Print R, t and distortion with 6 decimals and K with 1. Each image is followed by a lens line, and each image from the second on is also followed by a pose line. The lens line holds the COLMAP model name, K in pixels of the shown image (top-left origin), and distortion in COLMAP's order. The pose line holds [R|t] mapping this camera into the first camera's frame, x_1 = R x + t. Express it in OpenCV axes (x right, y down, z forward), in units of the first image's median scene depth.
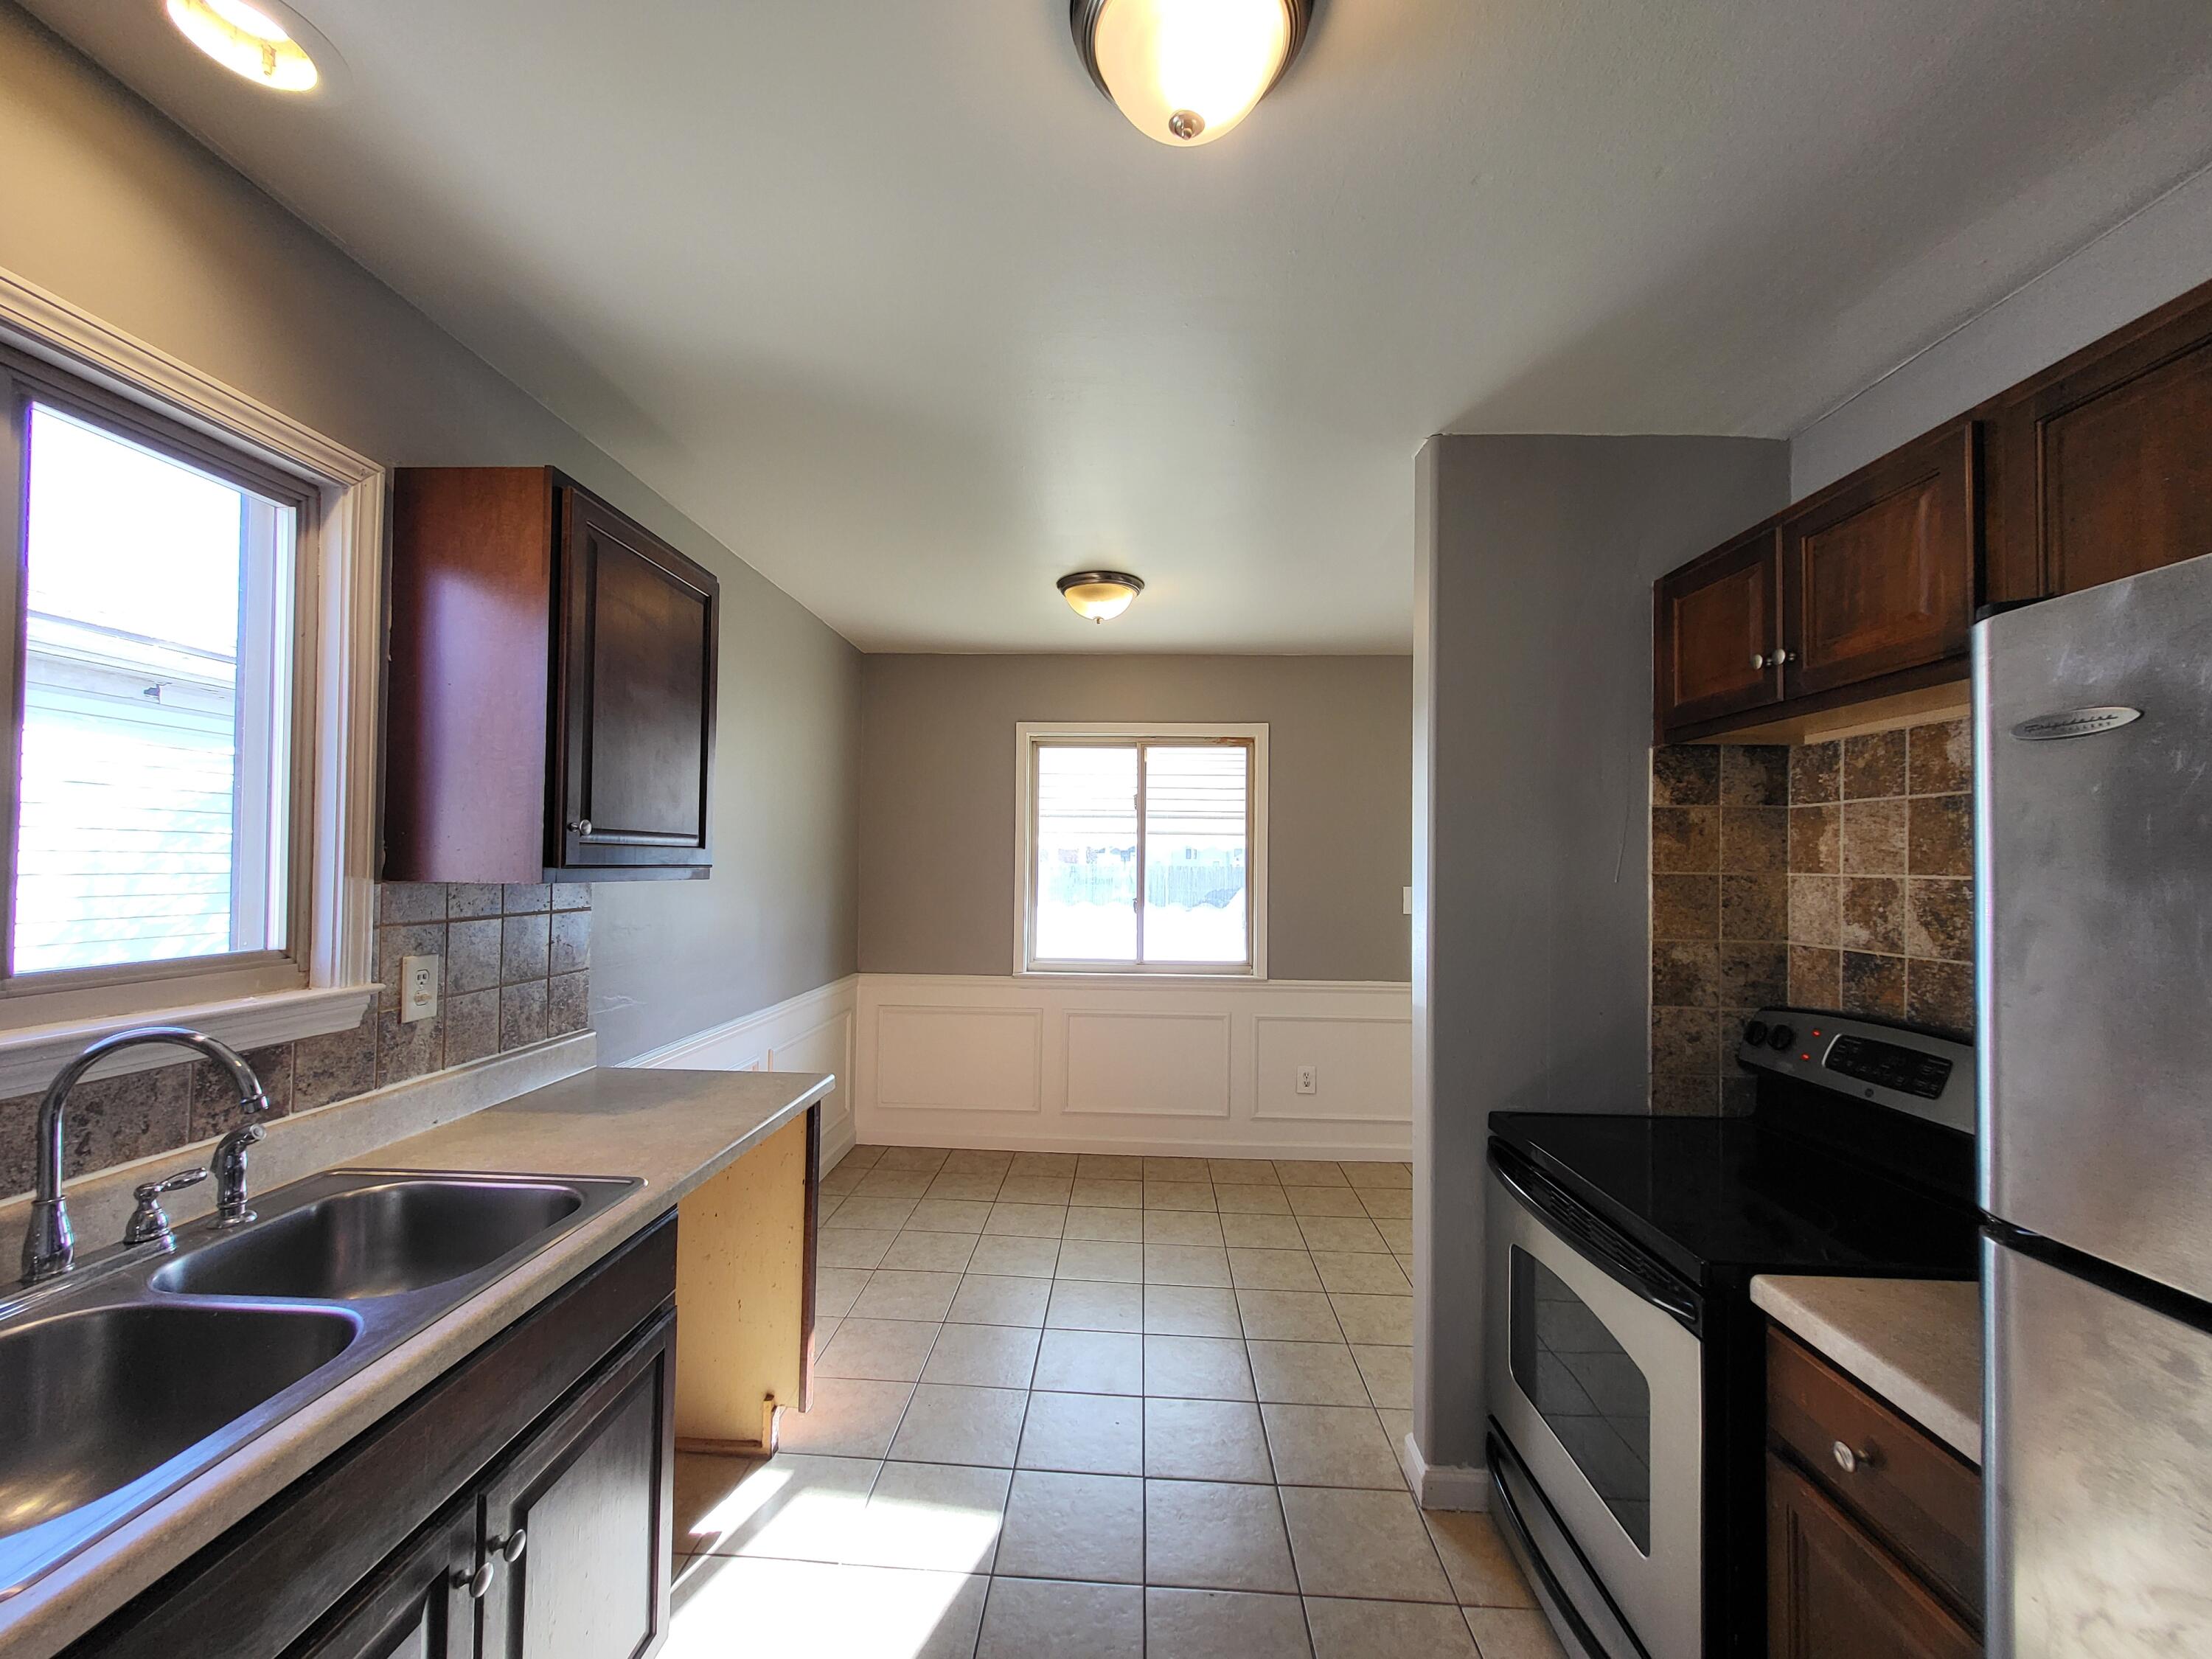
lens RADIAL K [[869.3, 0, 1102.5], [0, 869.3, 848.0], [0, 0, 1]] dist [-0.000704, -0.000381]
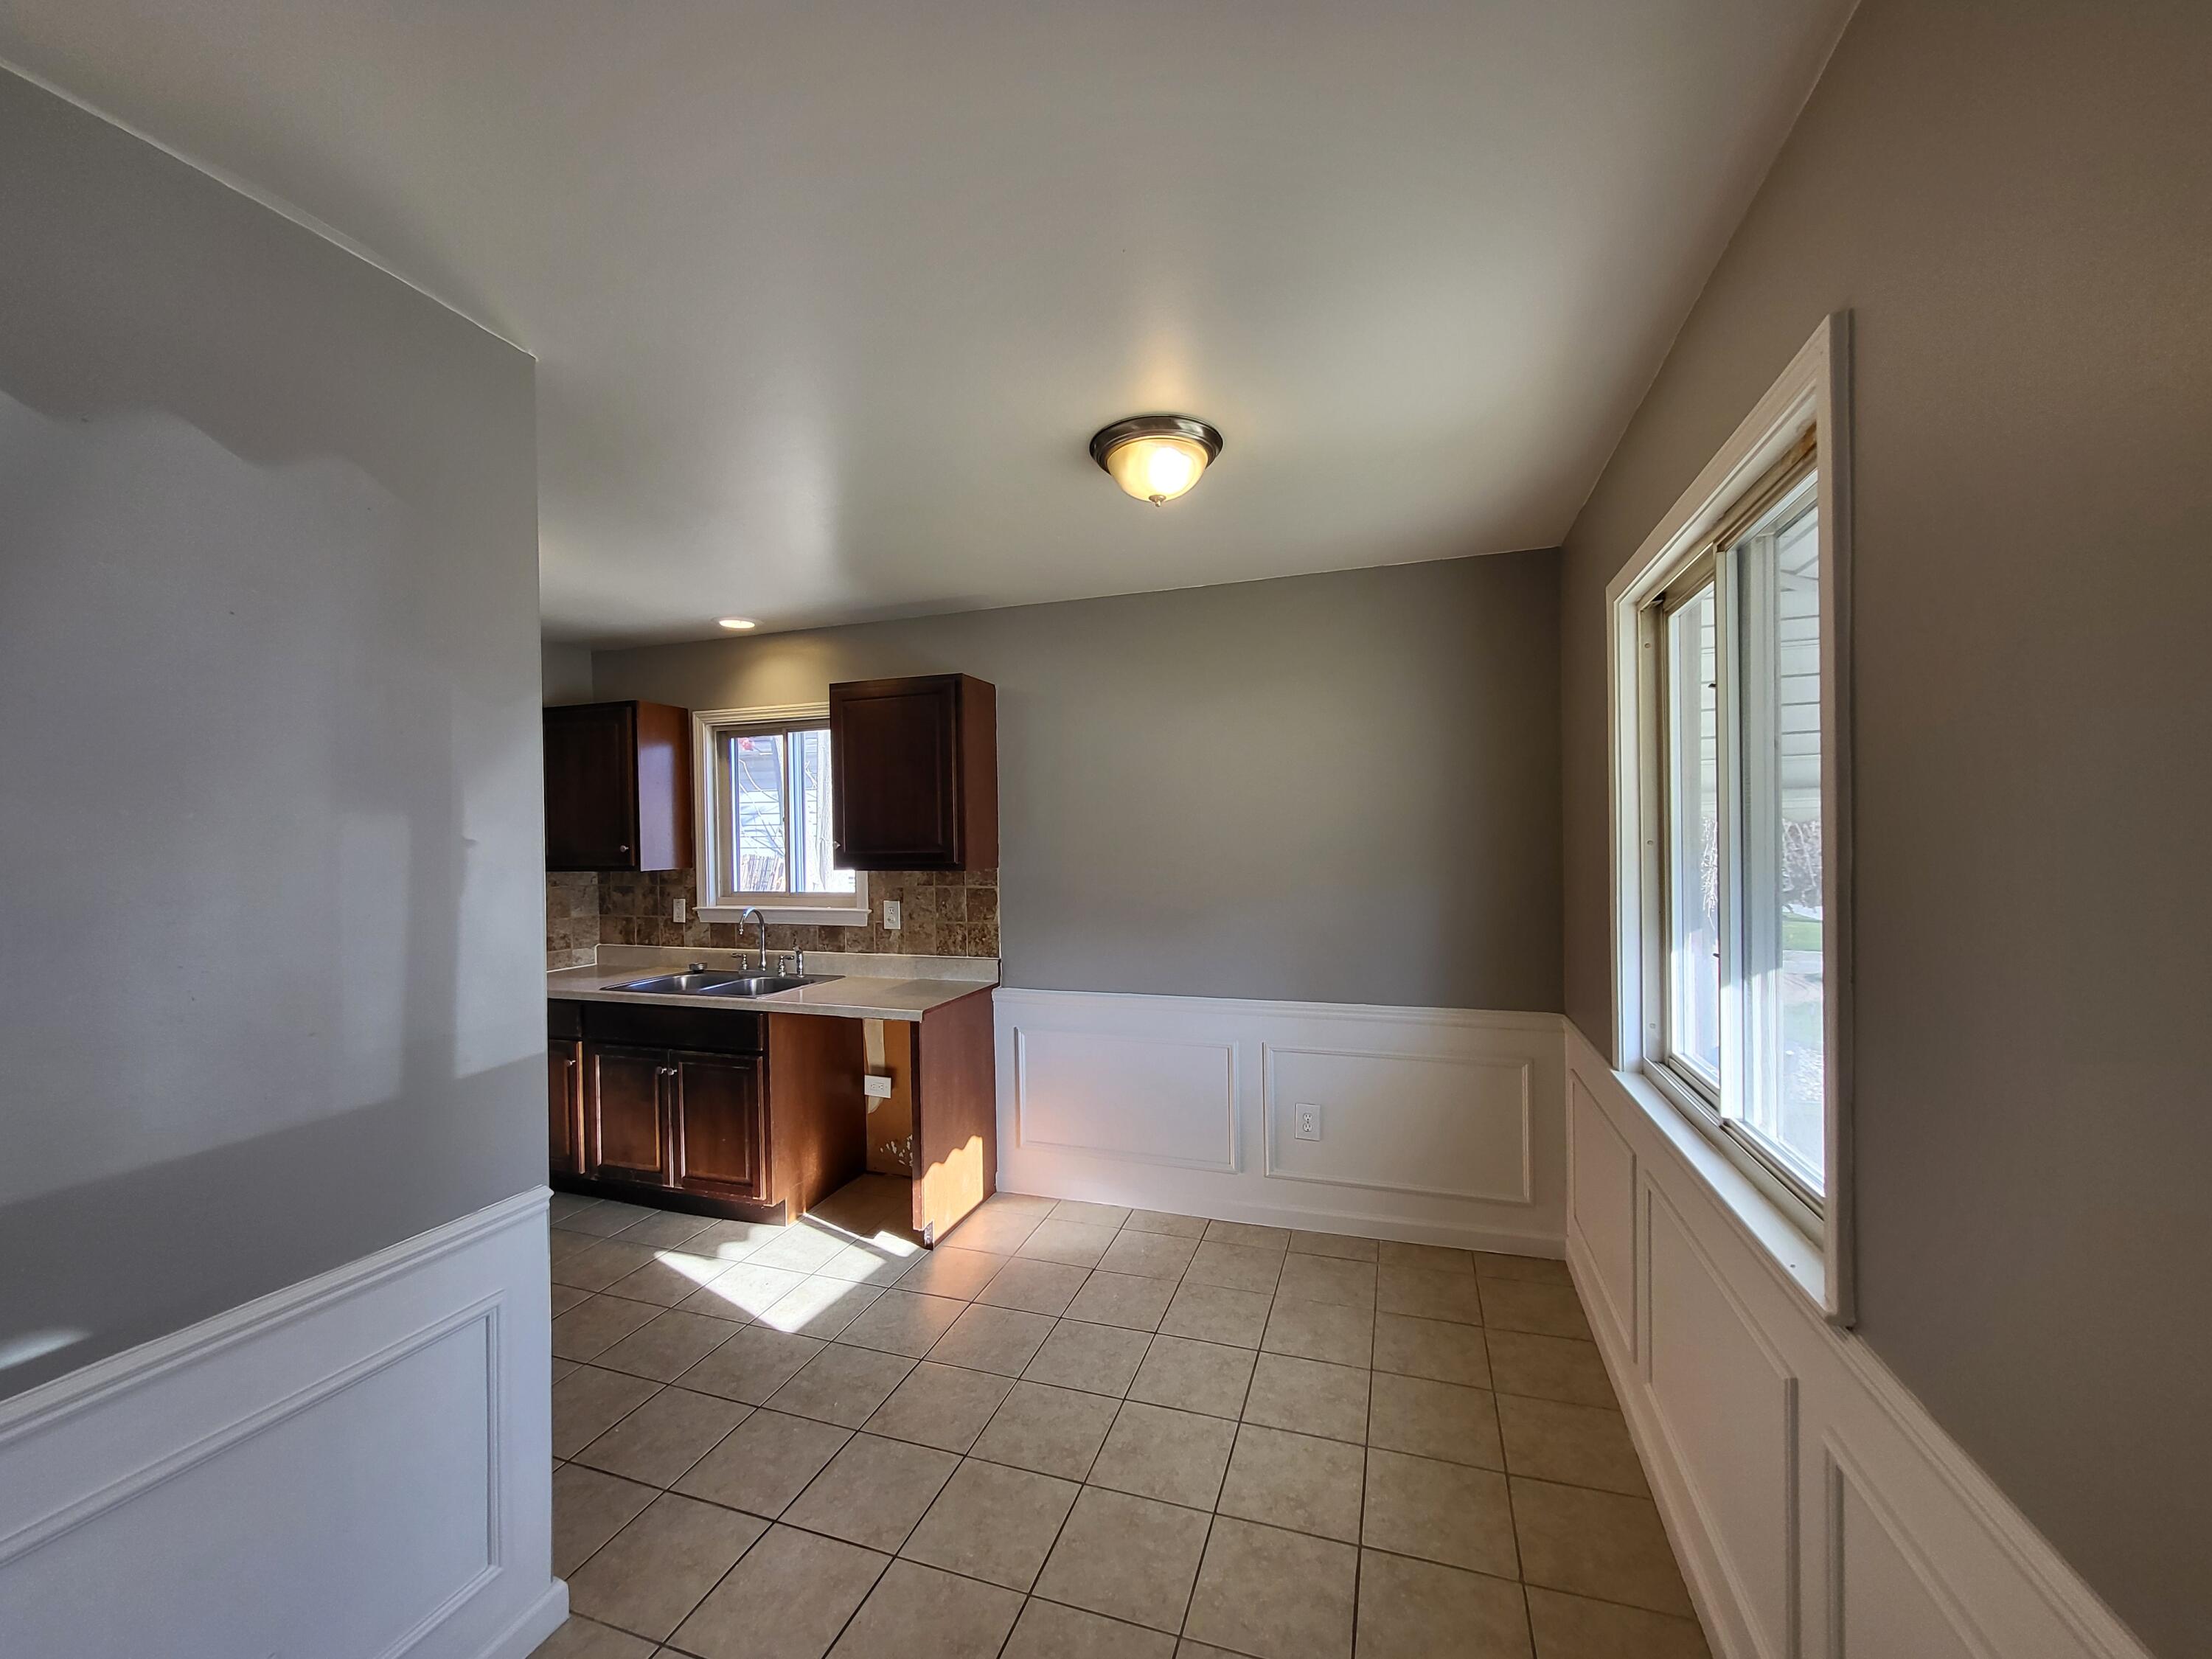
lens RADIAL K [[869.3, 0, 1102.5], [0, 869.3, 848.0], [0, 0, 1]] dist [-0.000704, -0.000381]
pose [[-0.284793, 0.000374, -0.958589, 1.135386], [0.026658, 0.999616, -0.007530, 0.015812], [0.958218, -0.027699, -0.284694, 1.996287]]
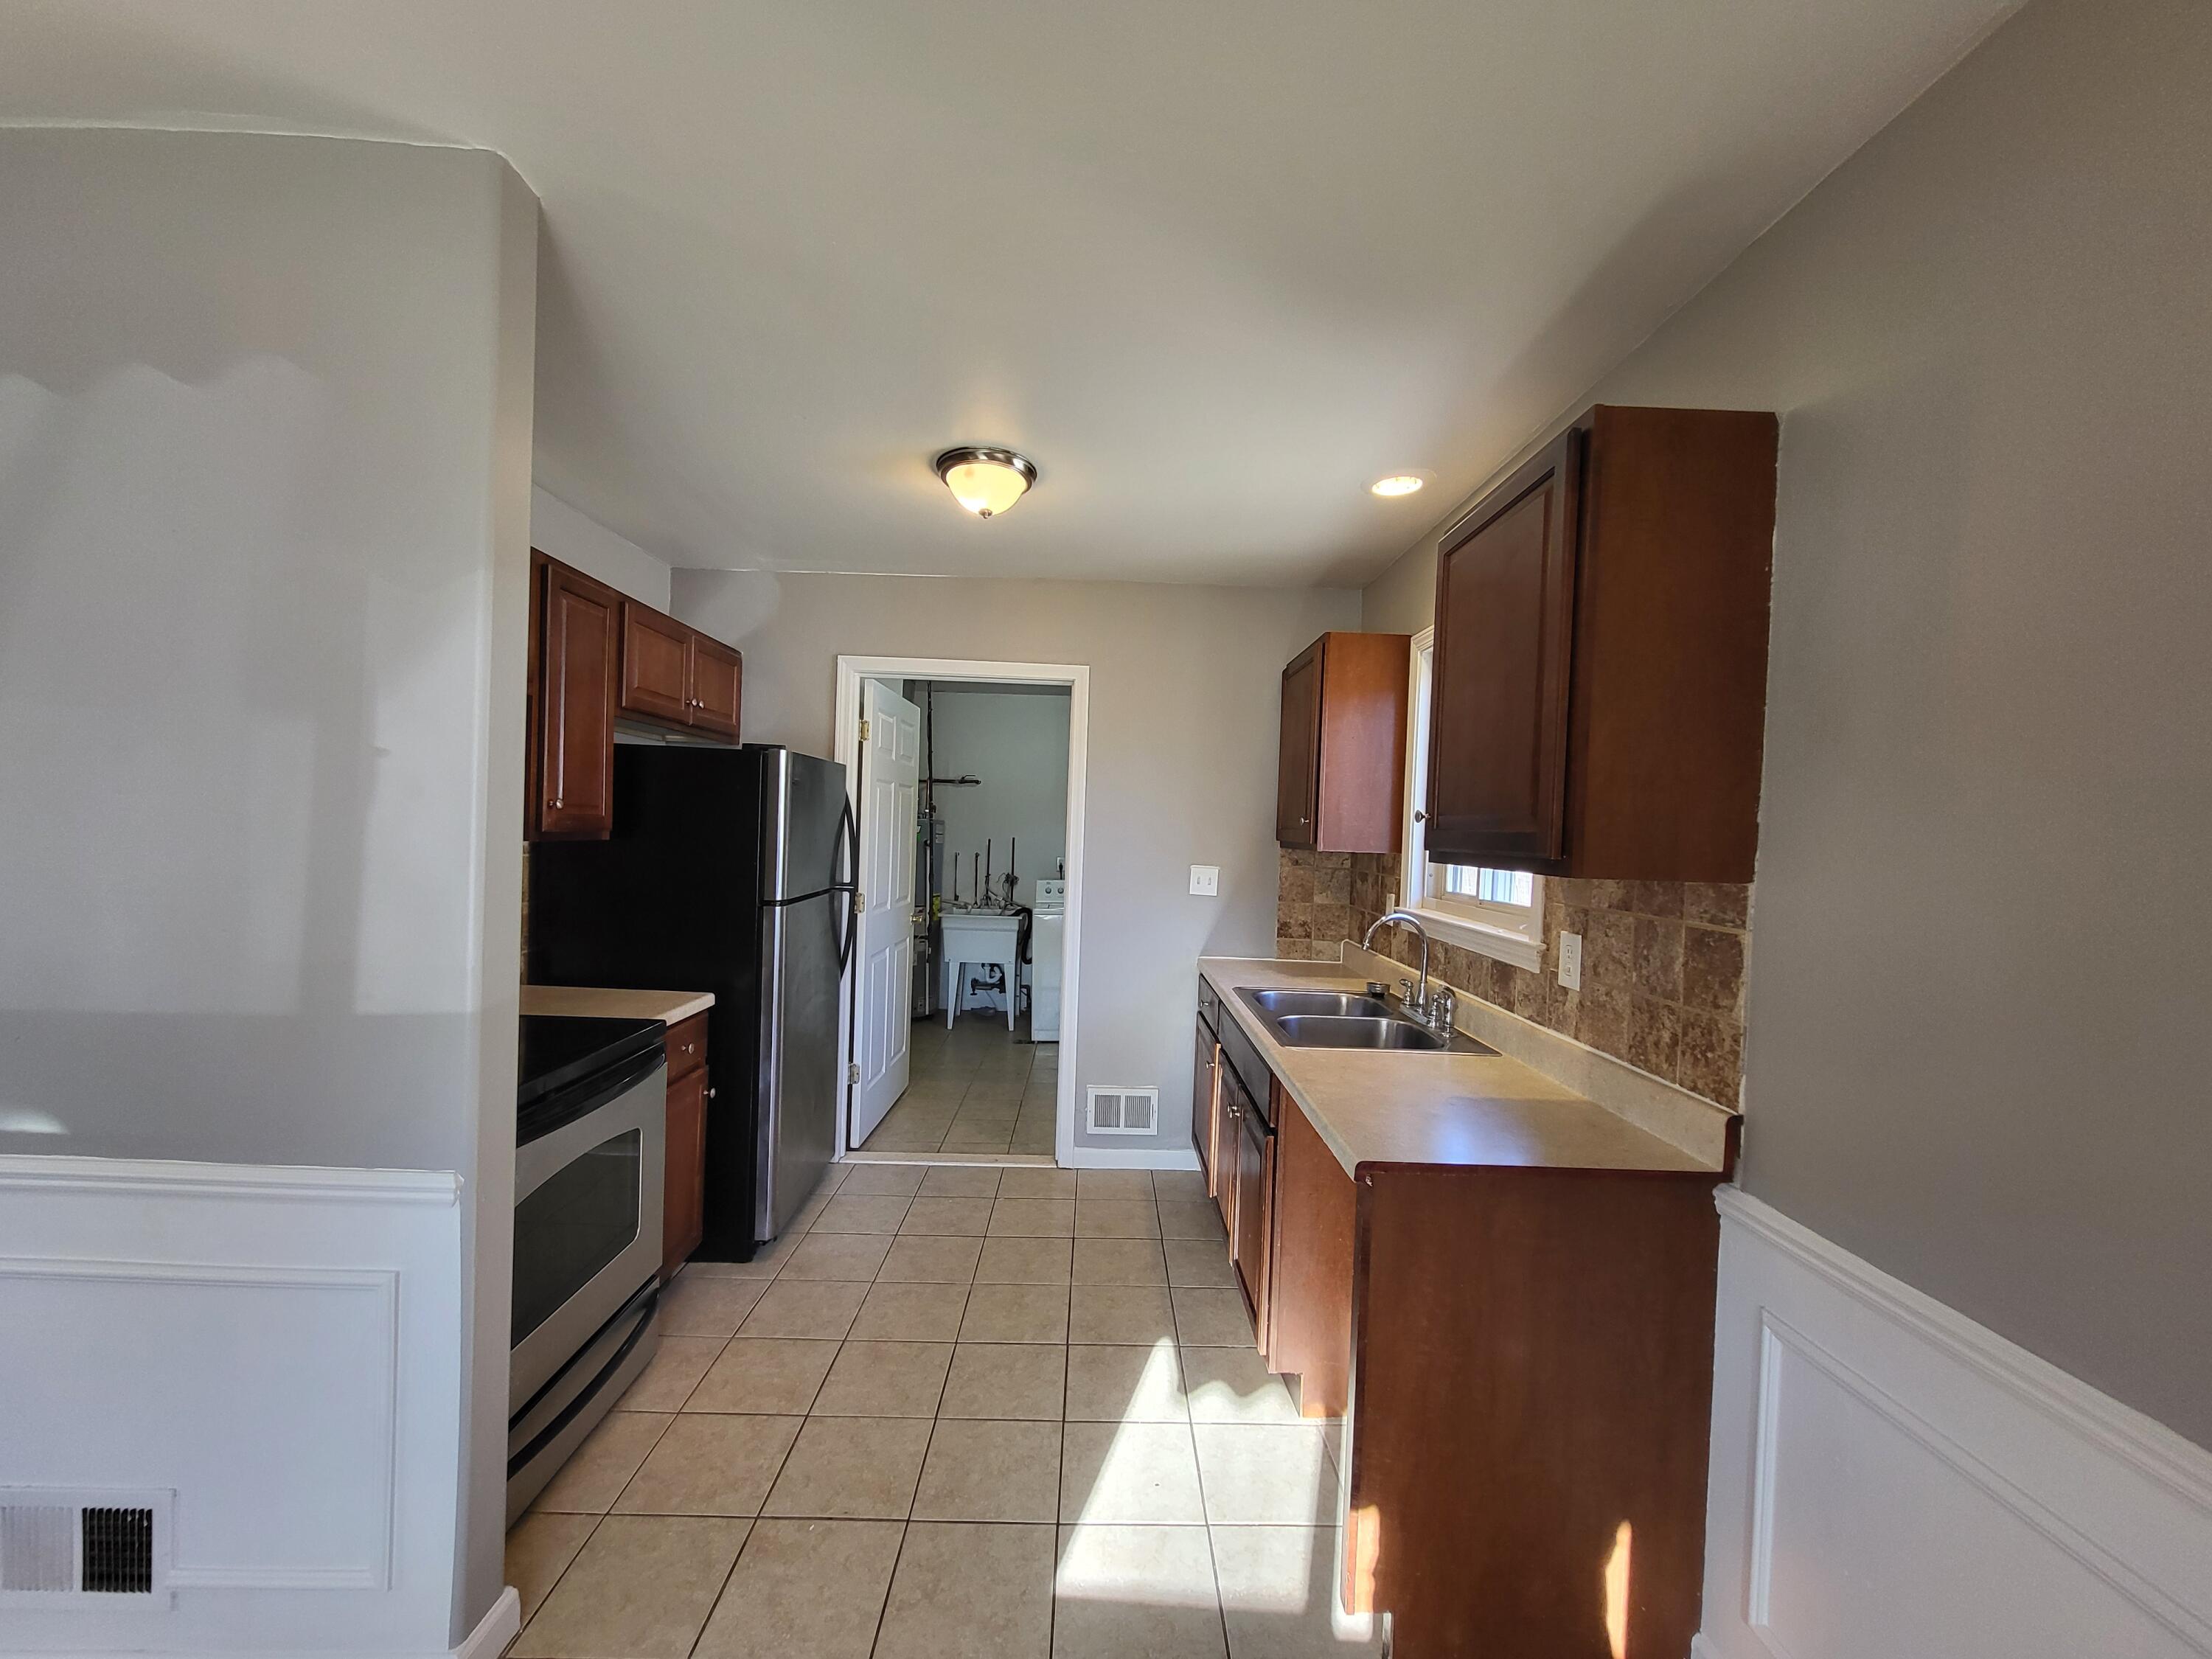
lens RADIAL K [[869.3, 0, 1102.5], [0, 869.3, 848.0], [0, 0, 1]] dist [-0.000704, -0.000381]
pose [[-0.996896, -0.051637, -0.059425, -0.076439], [-0.052017, 0.998634, 0.004861, 0.034087], [0.059092, 0.007937, -0.998221, 1.943928]]
